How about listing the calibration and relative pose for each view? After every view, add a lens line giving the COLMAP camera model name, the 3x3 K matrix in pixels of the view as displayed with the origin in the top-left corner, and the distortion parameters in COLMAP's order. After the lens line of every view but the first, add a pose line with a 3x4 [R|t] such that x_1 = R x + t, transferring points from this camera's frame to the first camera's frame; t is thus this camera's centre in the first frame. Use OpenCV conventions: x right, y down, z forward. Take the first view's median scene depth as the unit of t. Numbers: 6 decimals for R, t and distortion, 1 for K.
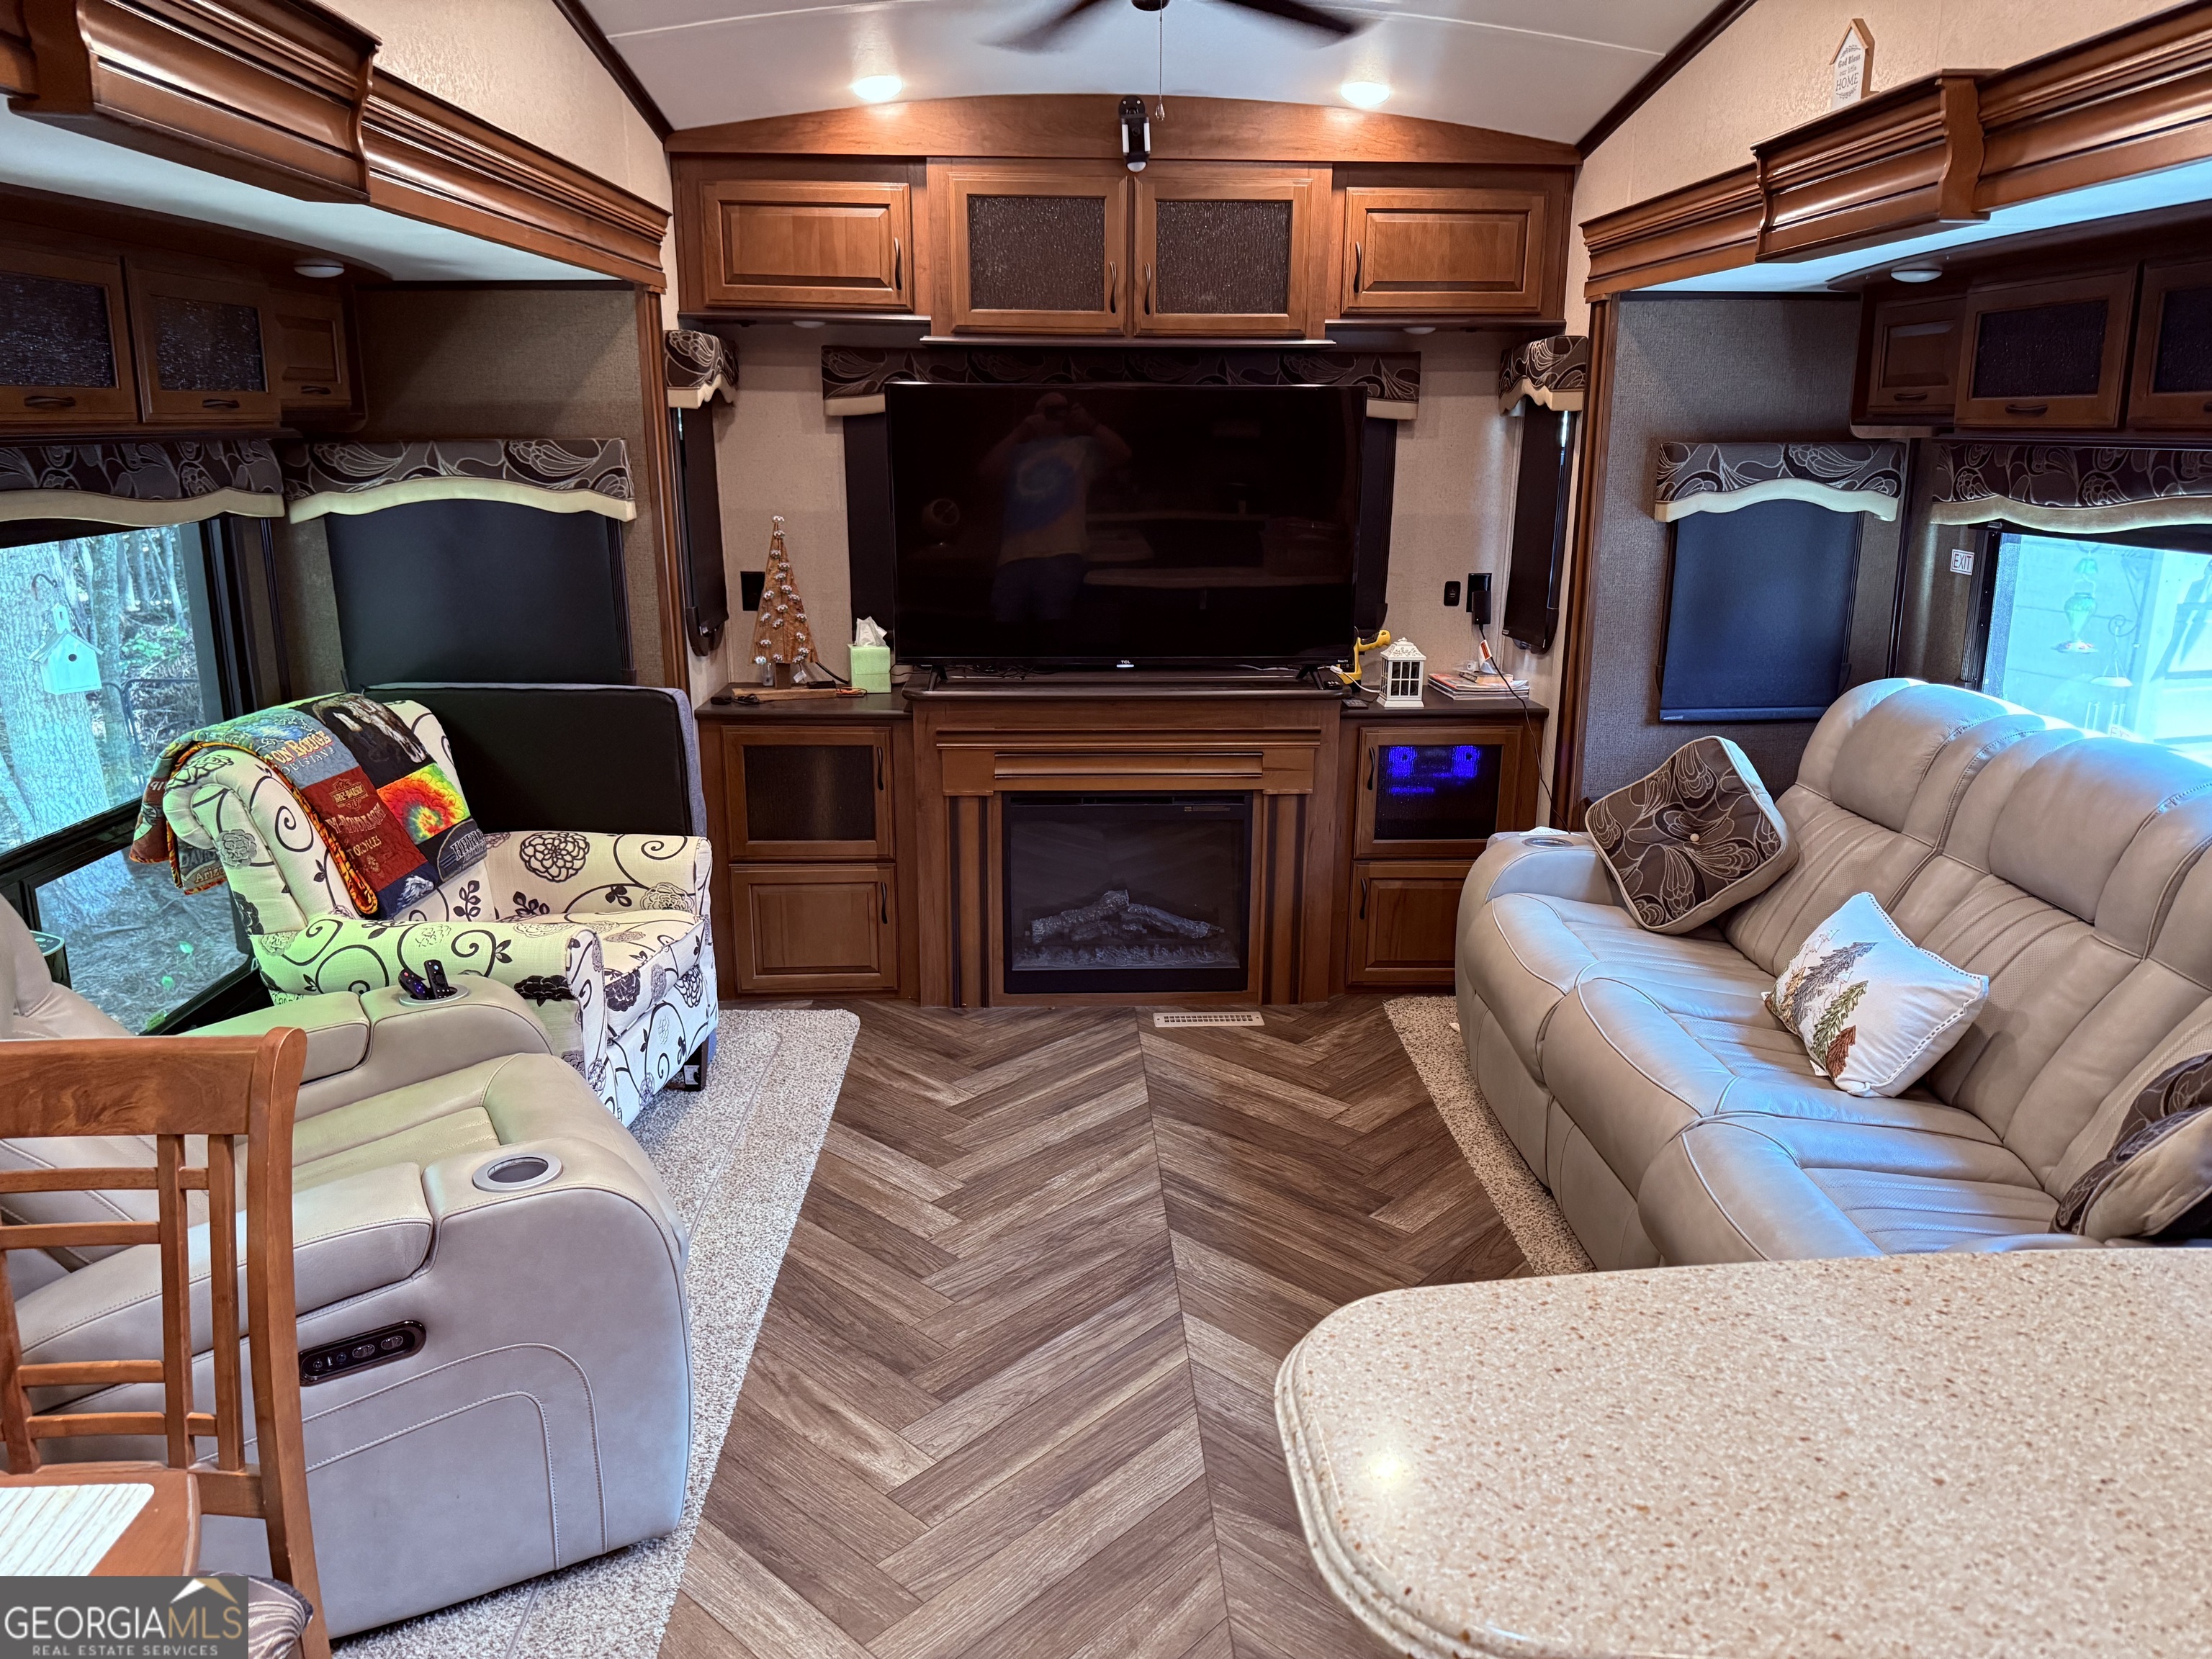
lens RADIAL K [[1560.1, 0, 1104.8], [0, 1560.1, 846.2], [0, 0, 1]] dist [0.091157, -0.129406]
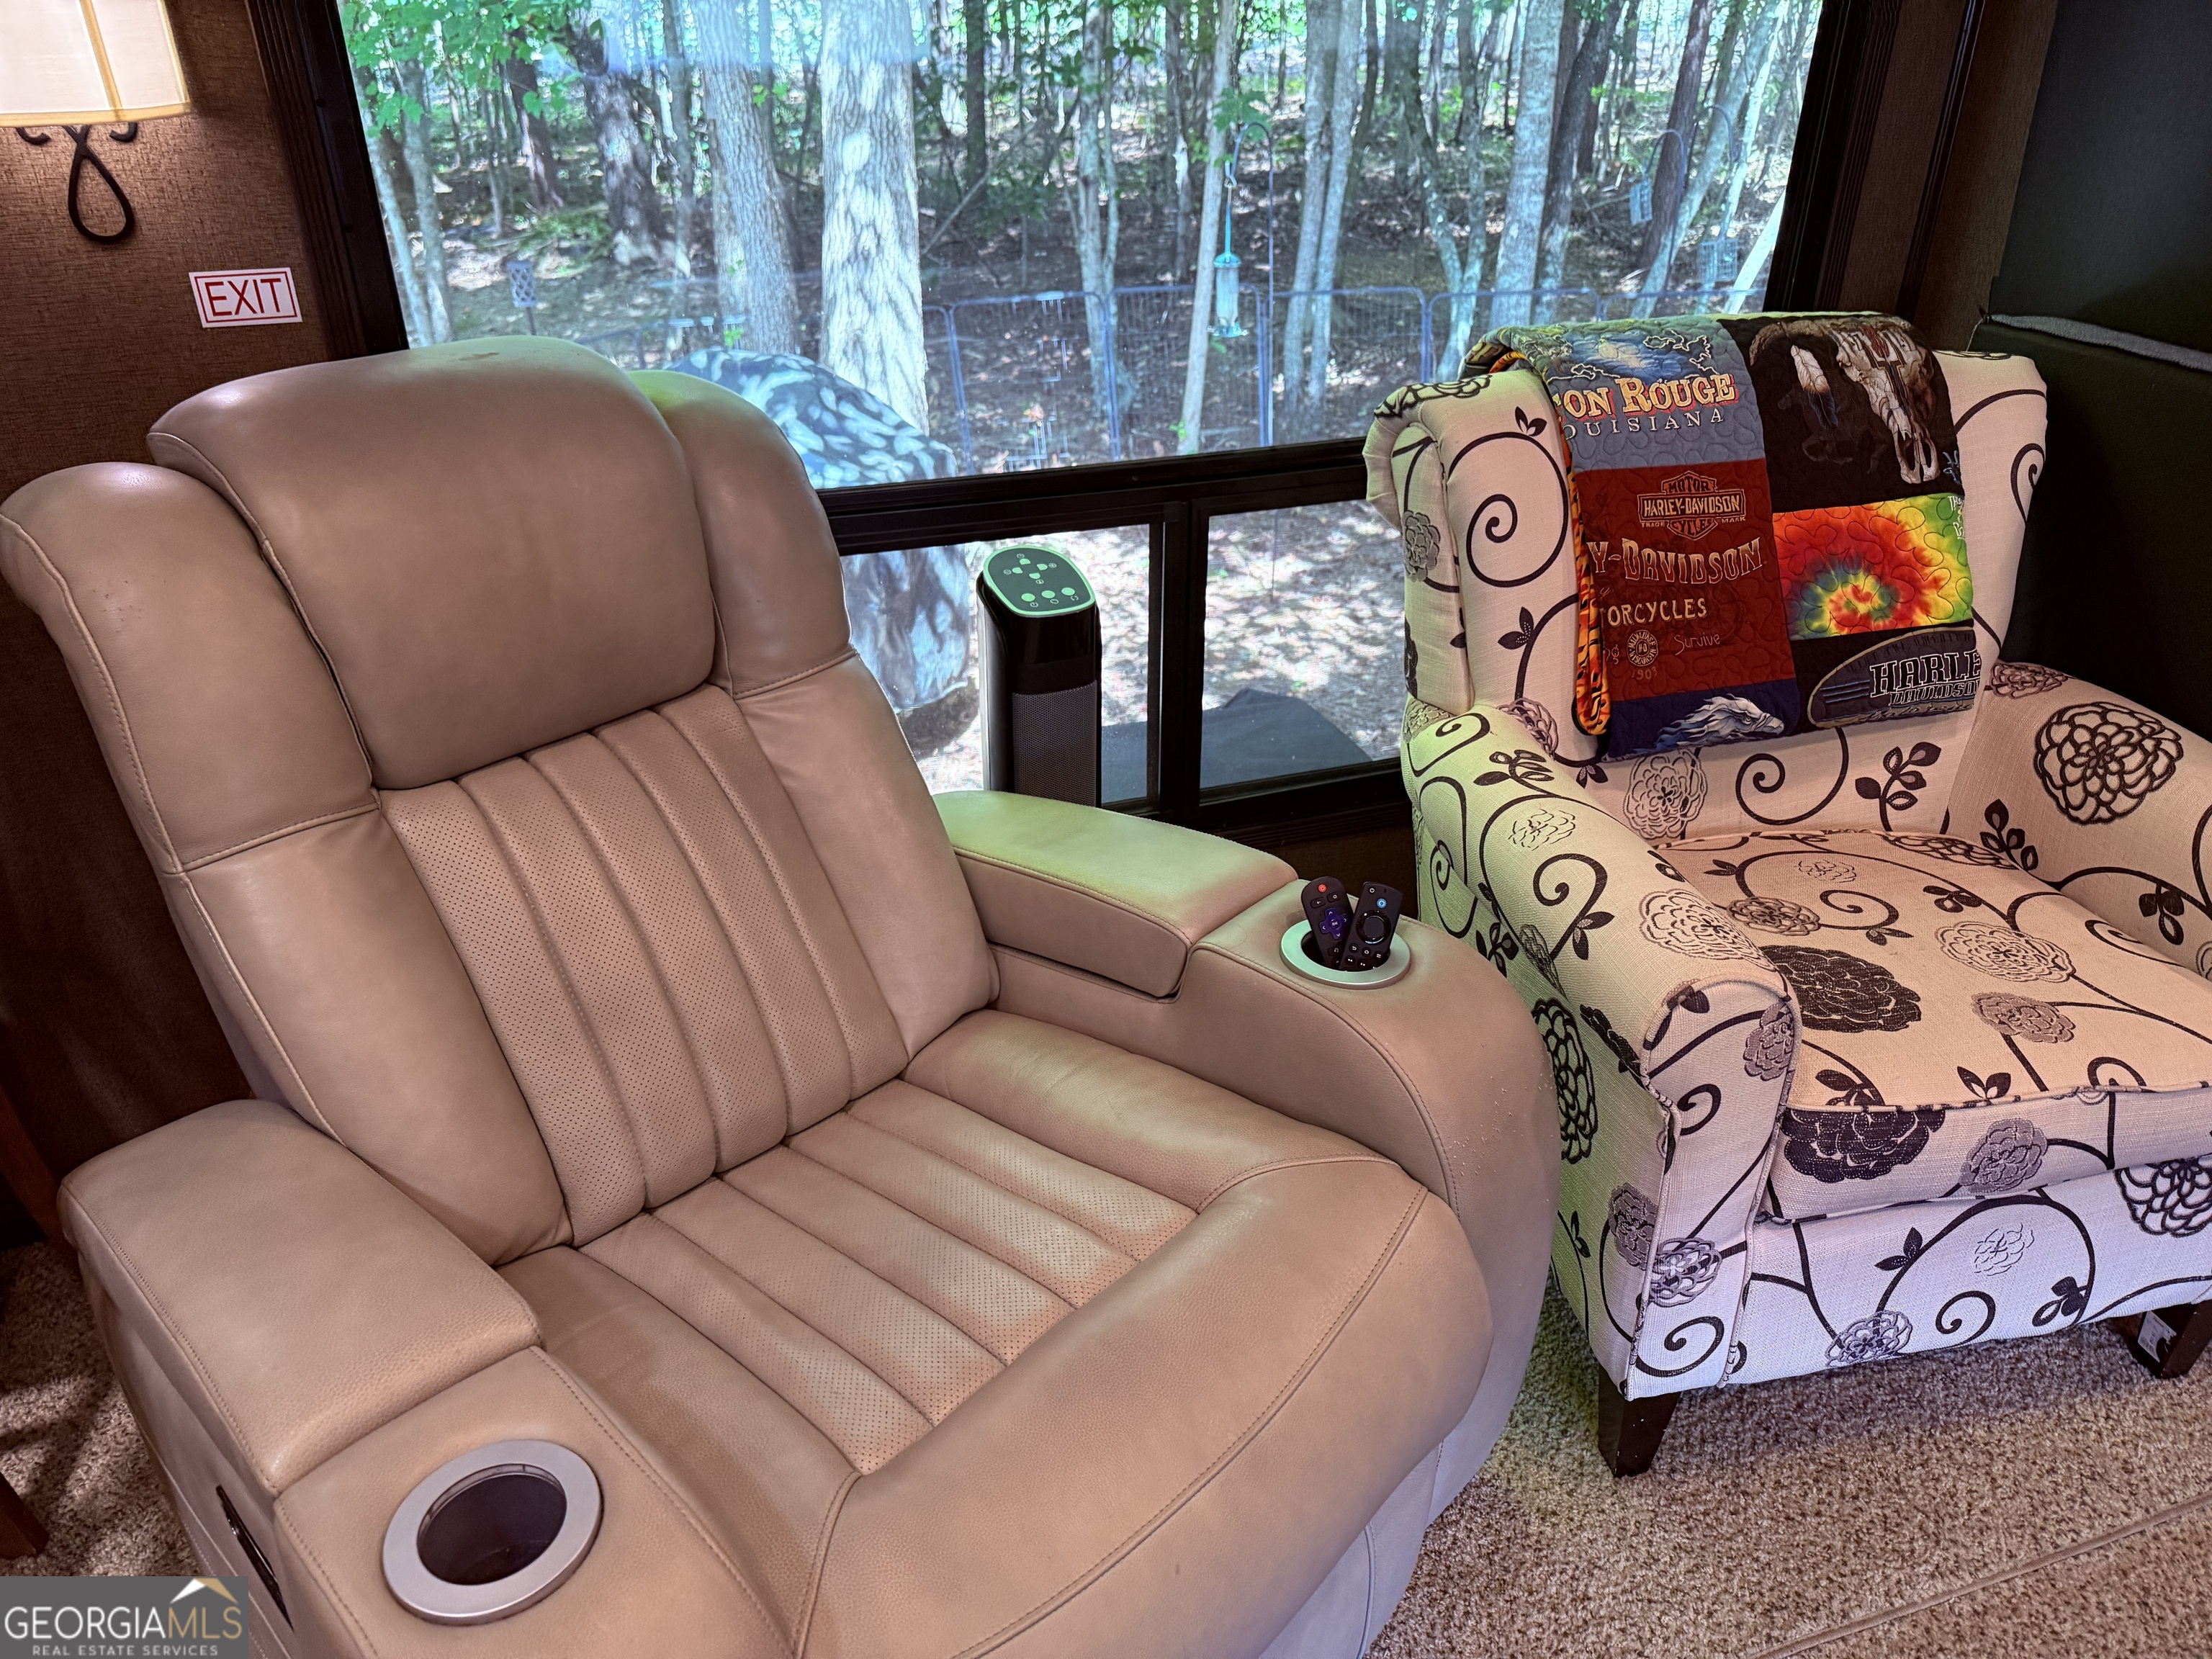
lens RADIAL K [[1560.1, 0, 1104.8], [0, 1560.1, 846.2], [0, 0, 1]] dist [0.091157, -0.129406]
pose [[0.296987, 0.458480, -0.837612, -0.044474], [-0.248599, 0.884065, 0.395763, -0.087746], [0.921953, 0.090693, 0.376534, 0.603363]]
